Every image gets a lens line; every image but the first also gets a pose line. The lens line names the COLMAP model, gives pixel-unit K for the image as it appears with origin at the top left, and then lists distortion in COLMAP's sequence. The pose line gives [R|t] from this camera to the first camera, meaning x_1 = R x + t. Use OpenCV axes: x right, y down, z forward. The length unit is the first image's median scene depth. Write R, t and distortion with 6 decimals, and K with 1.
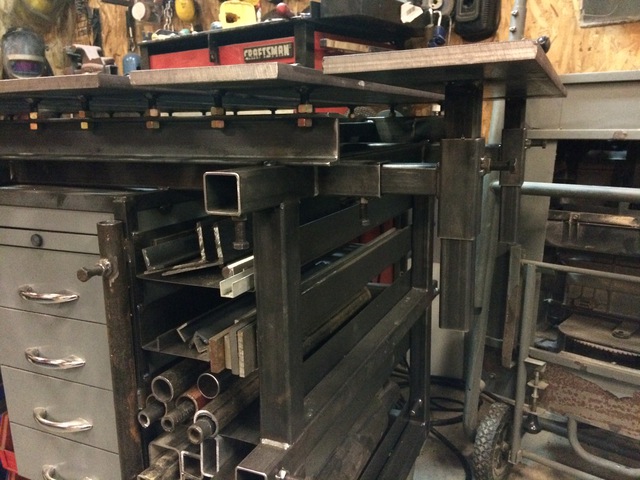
lens RADIAL K [[549.1, 0, 320.0], [0, 549.1, 240.0], [0, 0, 1]] dist [0.123326, -0.201667]
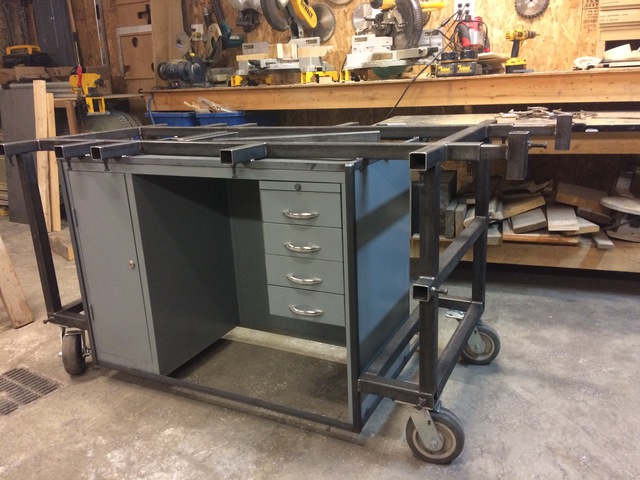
lens RADIAL K [[549.1, 0, 320.0], [0, 549.1, 240.0], [0, 0, 1]] dist [0.123326, -0.201667]
pose [[0.998959, -0.017838, -0.041989, -0.368279], [0.020678, 0.997456, 0.068218, 0.060924], [0.040666, -0.069015, 0.996786, -1.036910]]
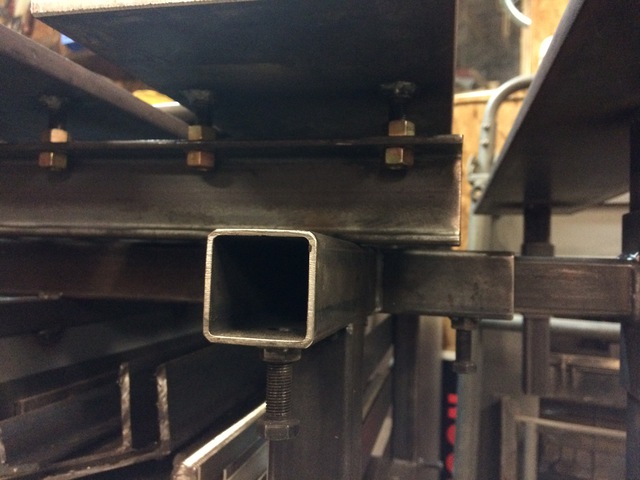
lens RADIAL K [[549.1, 0, 320.0], [0, 549.1, 240.0], [0, 0, 1]] dist [0.123326, -0.201667]
pose [[0.975029, 0.059291, 0.214017, -0.161231], [-0.004883, 0.969192, -0.246260, -0.017292], [-0.222025, 0.239065, 0.945279, 0.468599]]
